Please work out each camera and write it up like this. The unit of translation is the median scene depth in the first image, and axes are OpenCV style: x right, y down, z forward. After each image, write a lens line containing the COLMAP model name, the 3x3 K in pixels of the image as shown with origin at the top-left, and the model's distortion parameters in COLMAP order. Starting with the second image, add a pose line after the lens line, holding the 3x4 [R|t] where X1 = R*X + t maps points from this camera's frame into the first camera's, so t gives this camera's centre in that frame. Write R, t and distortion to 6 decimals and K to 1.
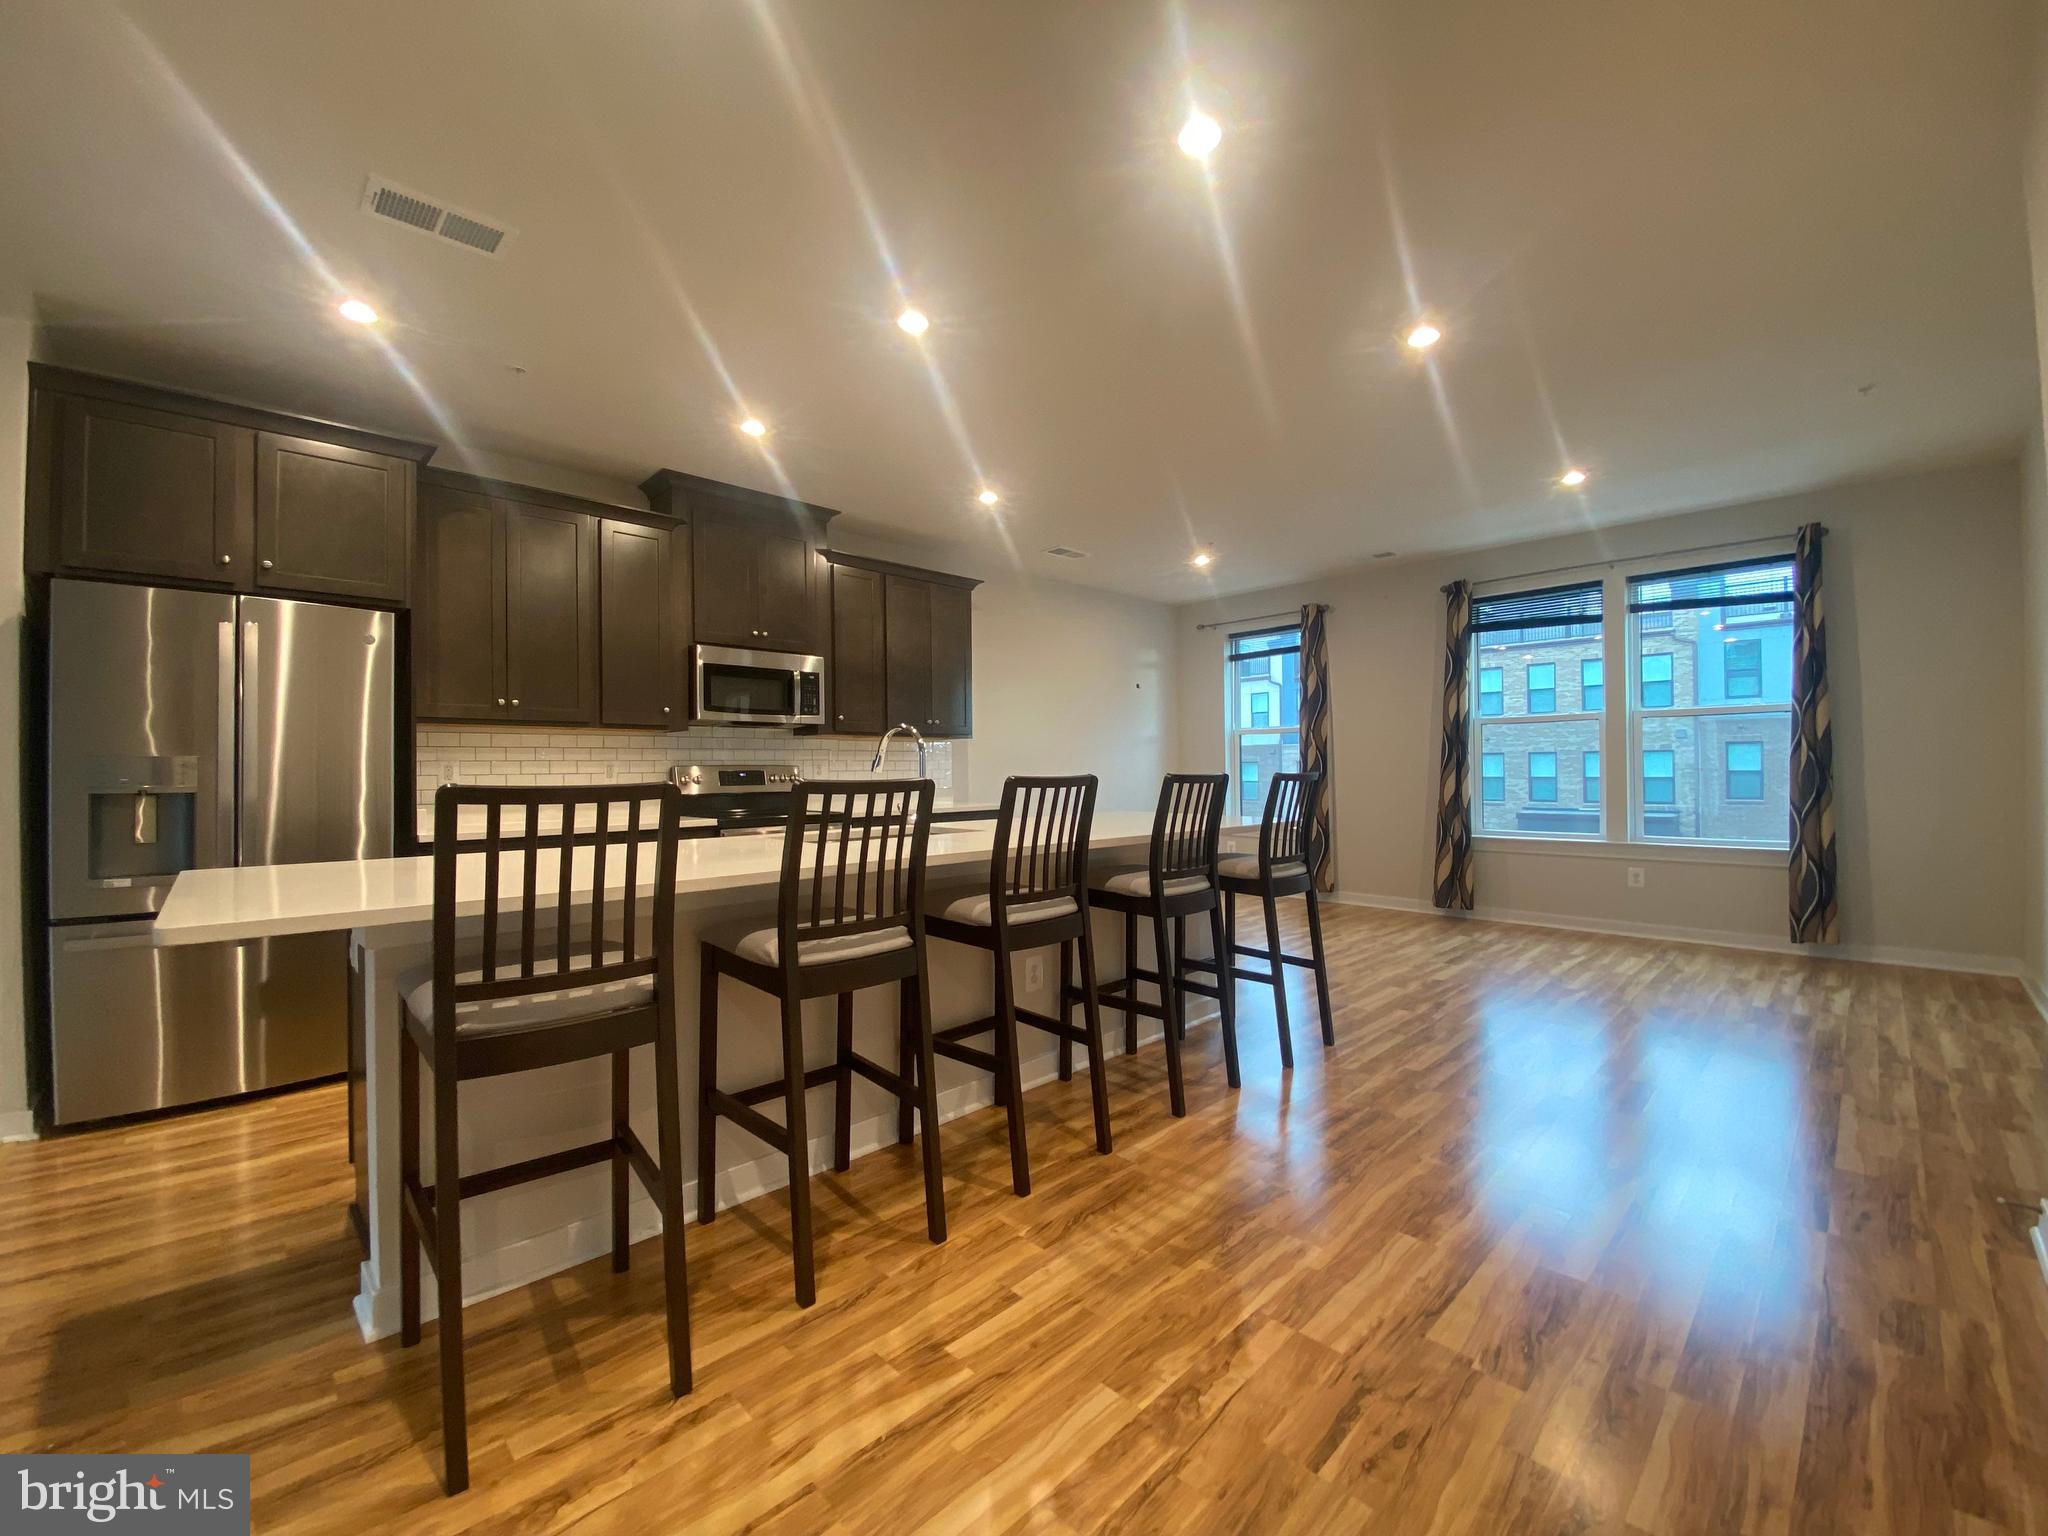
lens RADIAL K [[822.0, 0, 1027.1], [0, 822.0, 766.1], [0, 0, 1]] dist [0.011718, -0.015036]
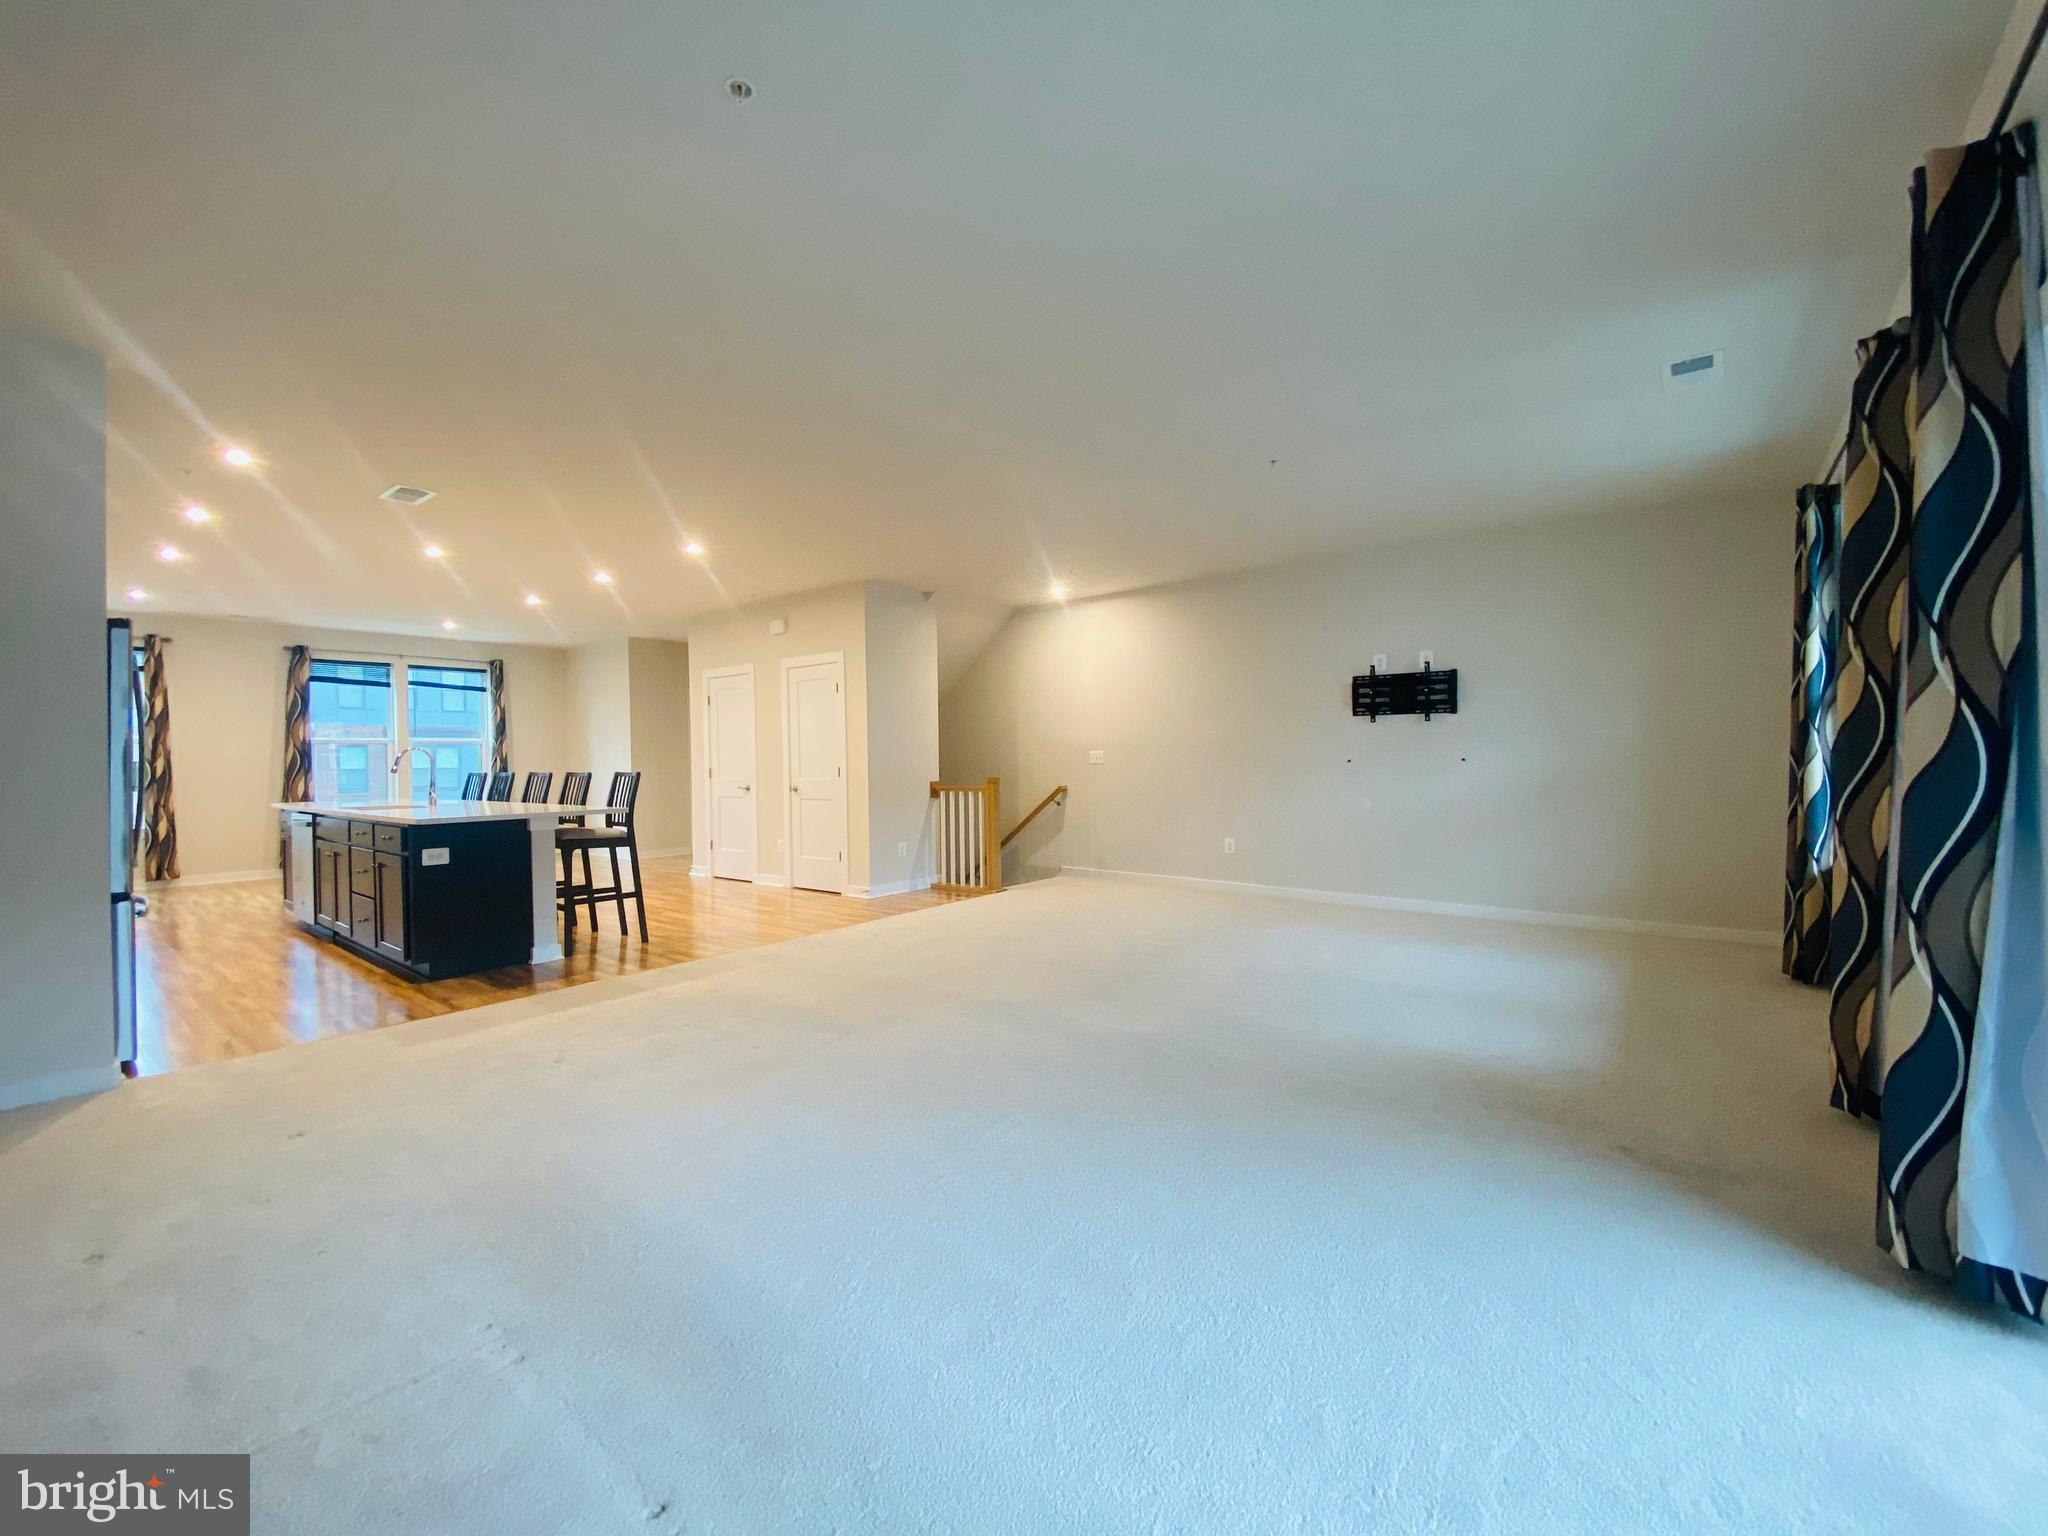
lens RADIAL K [[822.0, 0, 1044.2], [0, 822.0, 792.4], [0, 0, 1]] dist [0.011718, -0.015036]
pose [[-0.151627, -0.029197, 0.988007, -1.456845], [0.008540, 0.999488, 0.030846, 0.002917], [-0.988401, 0.013114, -0.151300, -0.103394]]
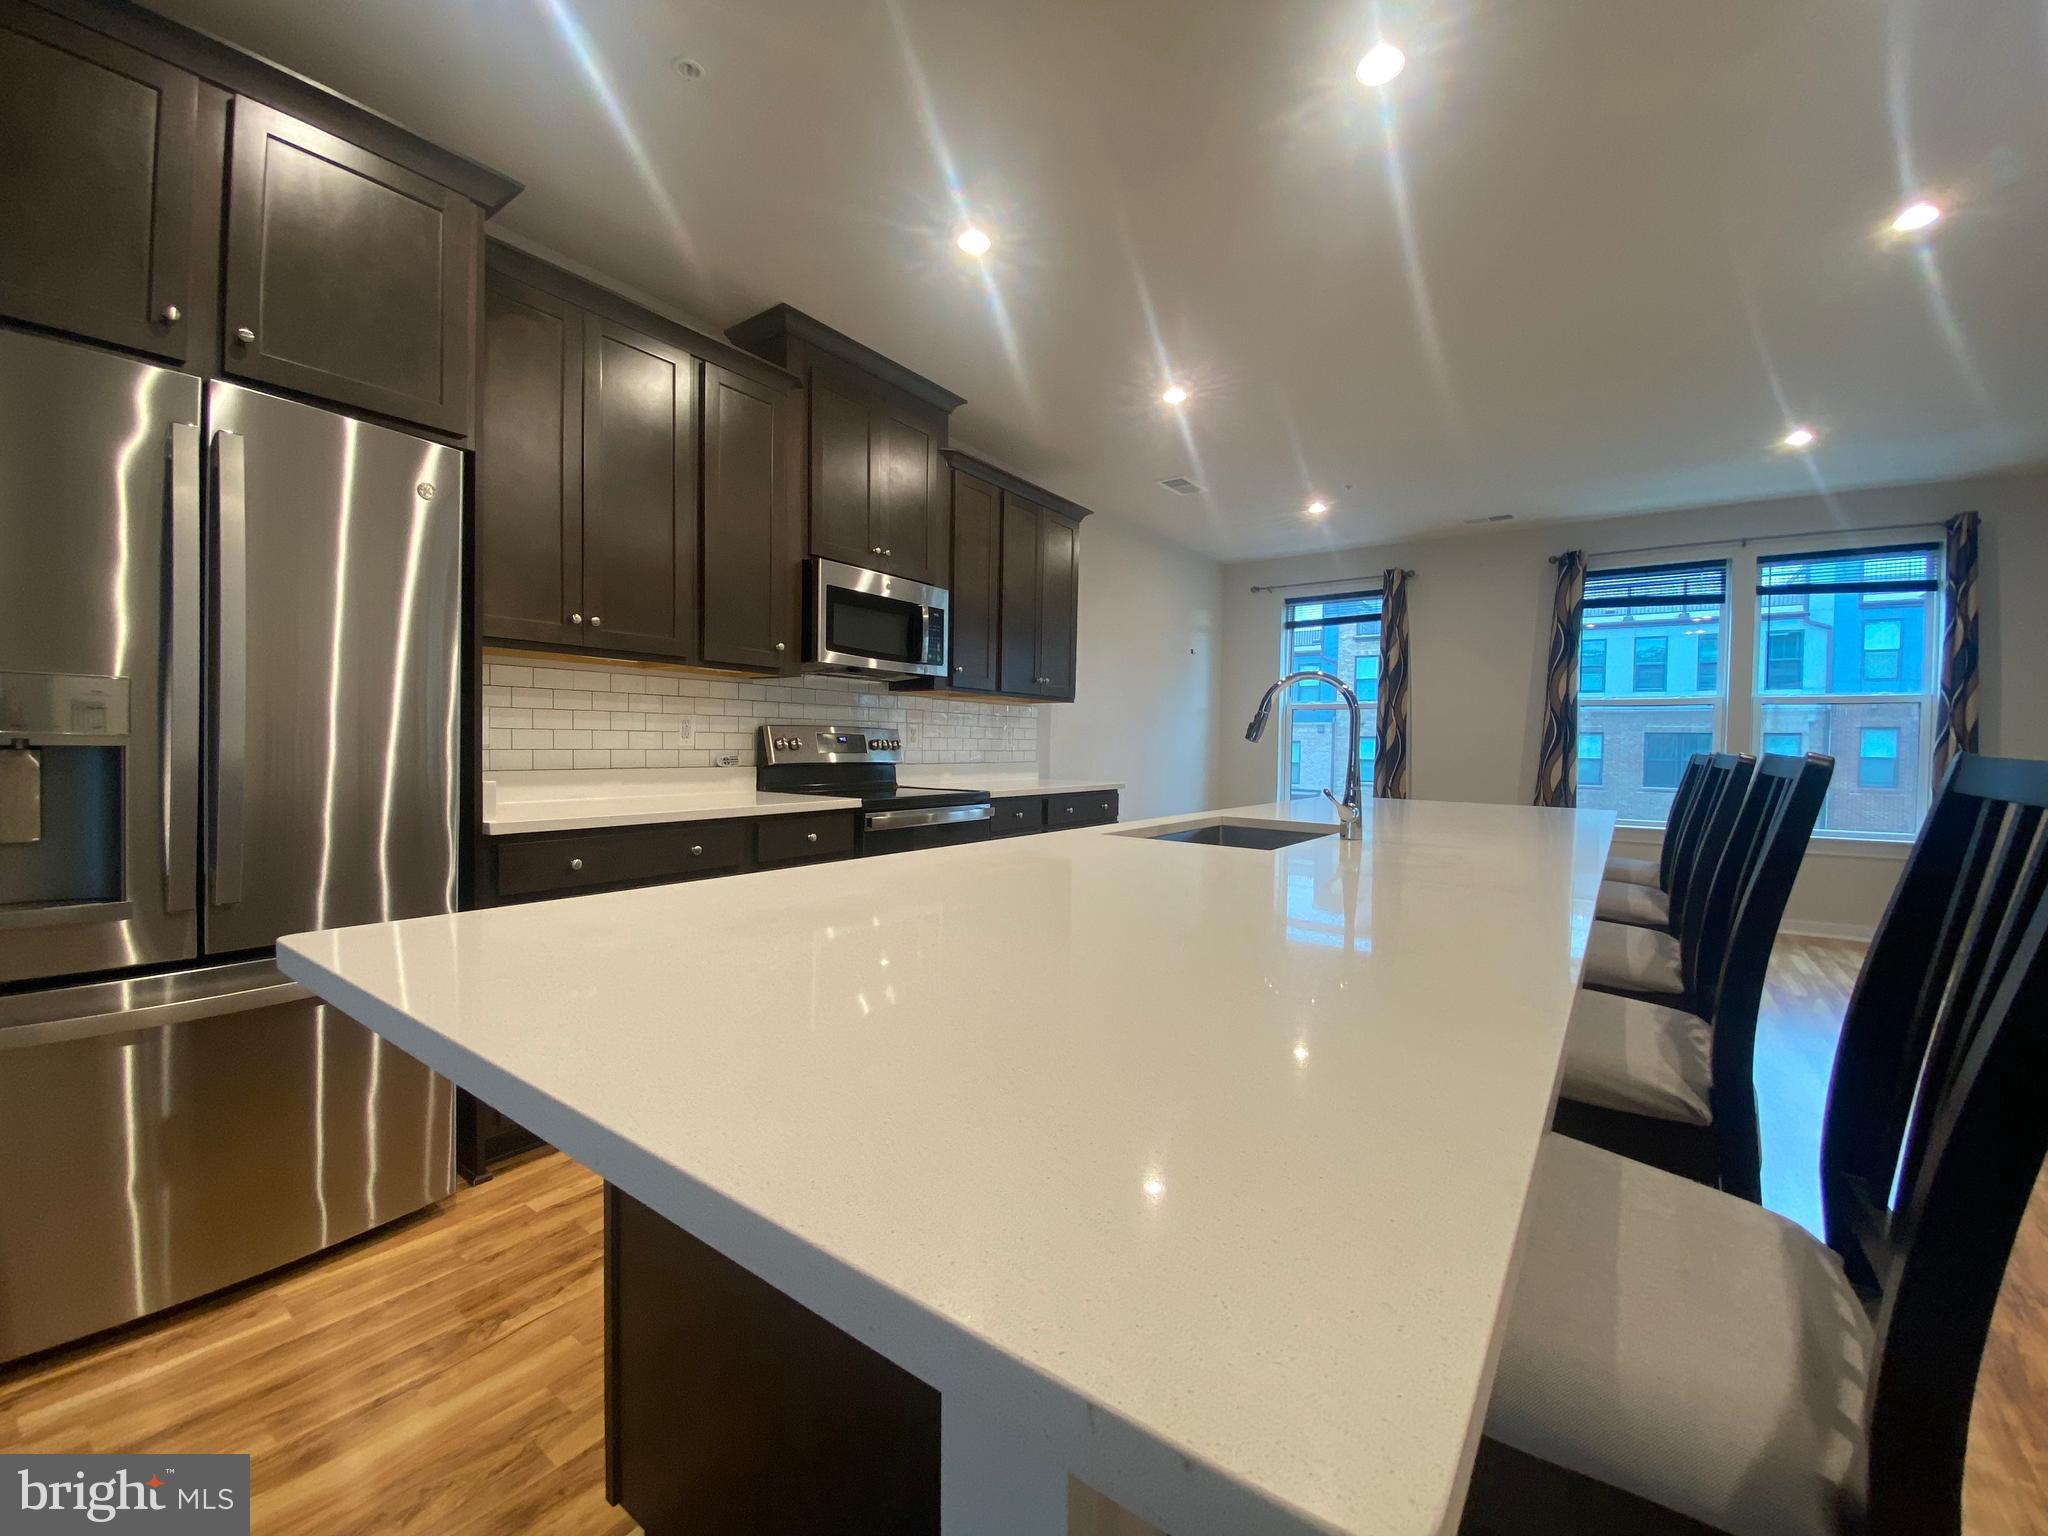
lens RADIAL K [[822.0, 0, 1023.4], [0, 822.0, 769.2], [0, 0, 1]] dist [0.011718, -0.015036]
pose [[0.984488, 0.020330, 0.174271, -0.321837], [-0.026906, 0.999009, 0.035455, 0.007144], [-0.173378, -0.039594, 0.984059, 0.230717]]
